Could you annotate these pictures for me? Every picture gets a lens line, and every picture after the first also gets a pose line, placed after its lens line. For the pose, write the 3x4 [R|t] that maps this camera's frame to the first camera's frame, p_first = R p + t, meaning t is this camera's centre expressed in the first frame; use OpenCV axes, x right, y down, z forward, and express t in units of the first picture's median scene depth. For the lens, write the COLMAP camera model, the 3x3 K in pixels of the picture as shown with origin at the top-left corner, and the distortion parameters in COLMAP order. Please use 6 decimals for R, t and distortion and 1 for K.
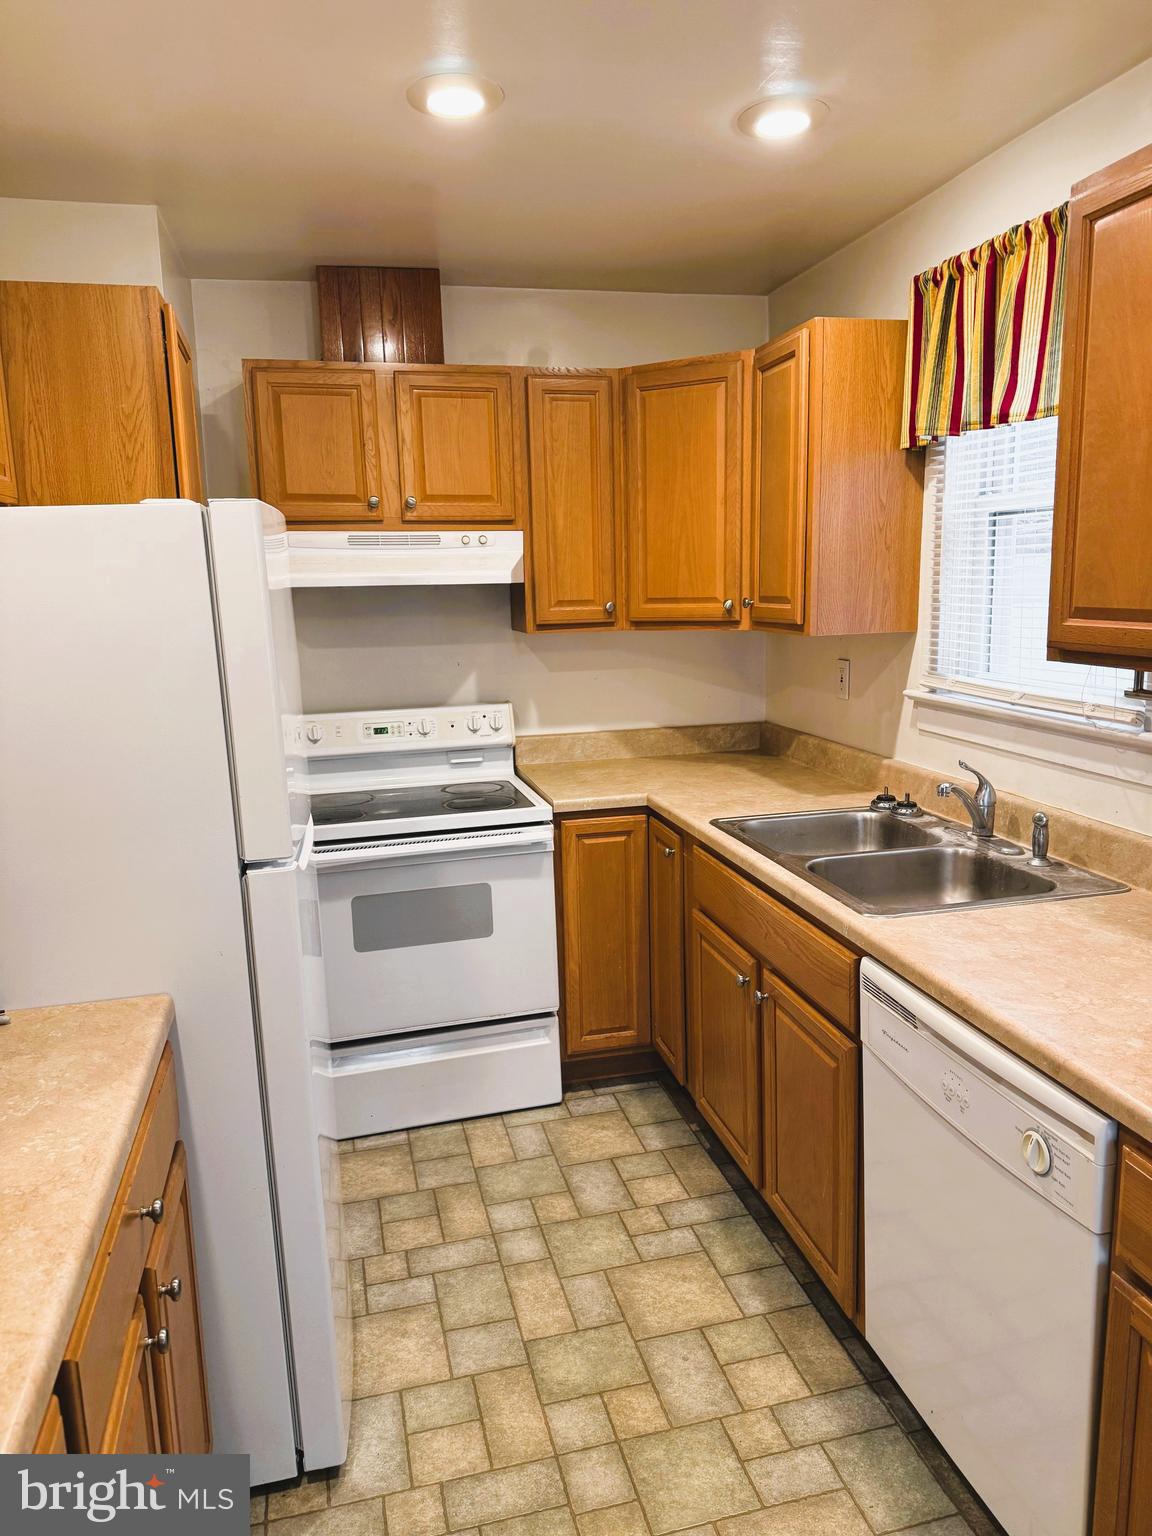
lens RADIAL K [[1081.7, 0, 576.0], [0, 1081.7, 768.0], [0, 0, 1]] dist [0.149131, -0.244934]
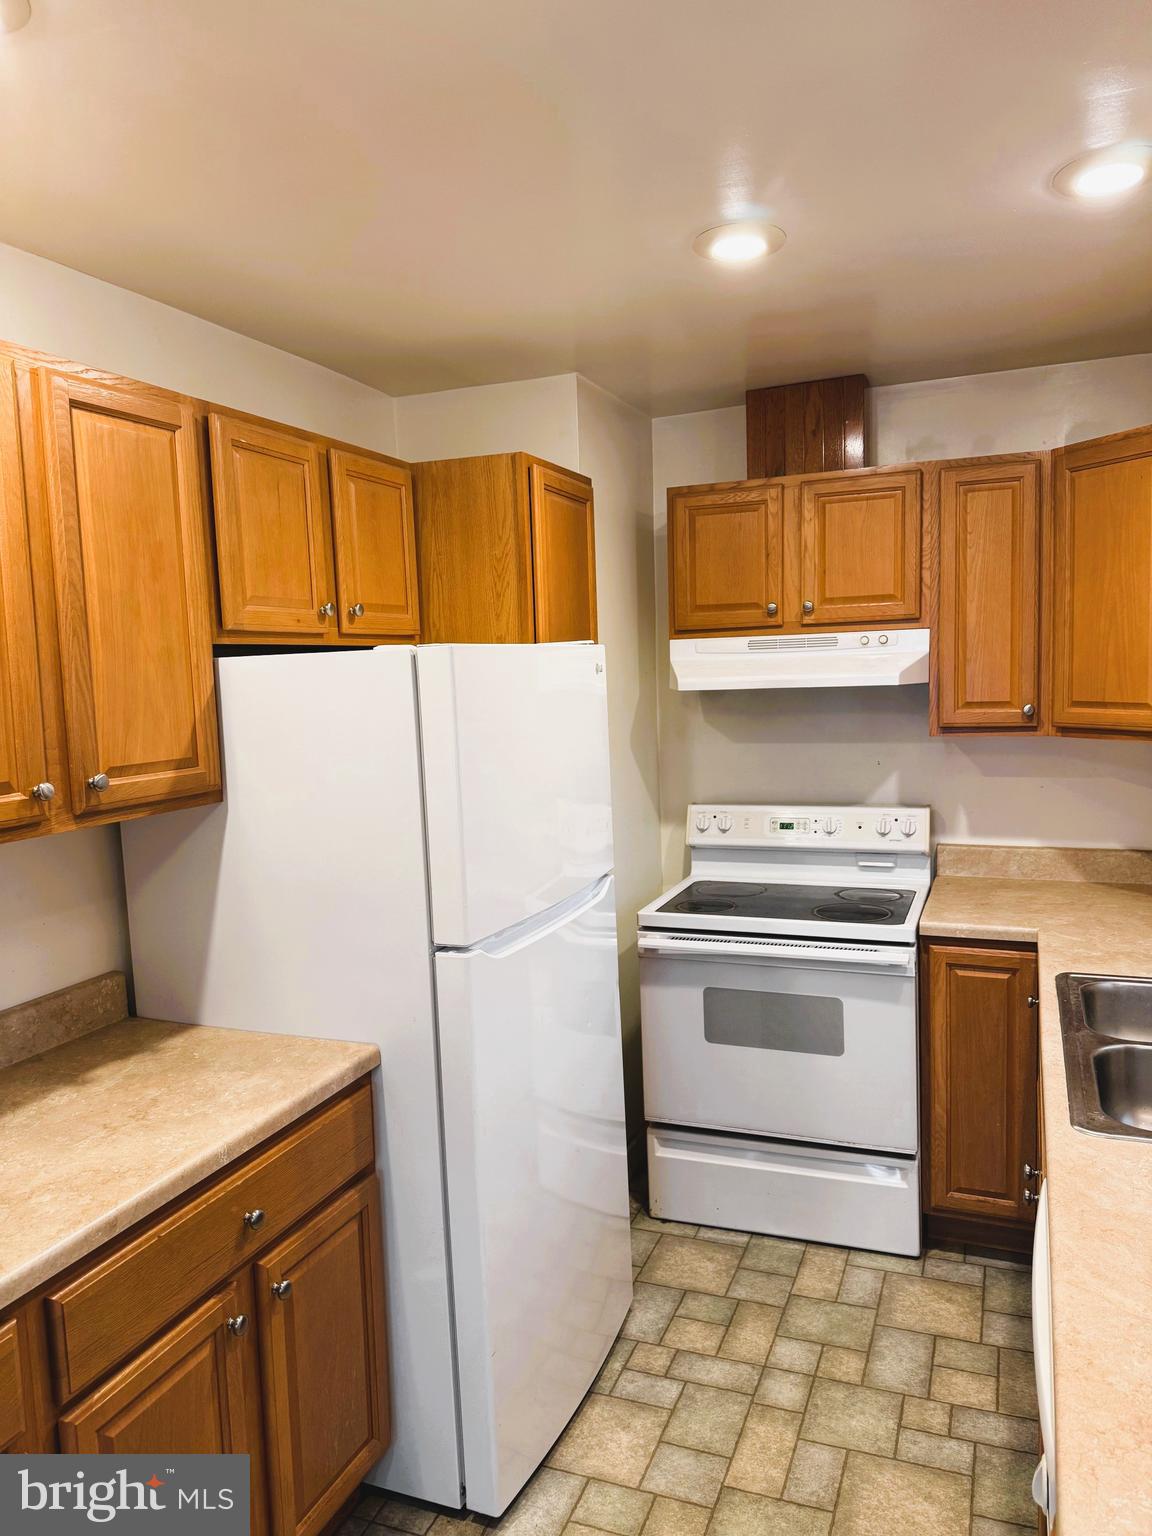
lens RADIAL K [[1085.8, 0, 576.0], [0, 1085.8, 768.0], [0, 0, 1]] dist [0.009432, -0.010588]
pose [[0.817049, 0.058149, -0.573629, 0.258420], [-0.093269, 0.995128, -0.031971, -0.041908], [0.568975, 0.079623, 0.818491, 0.078380]]
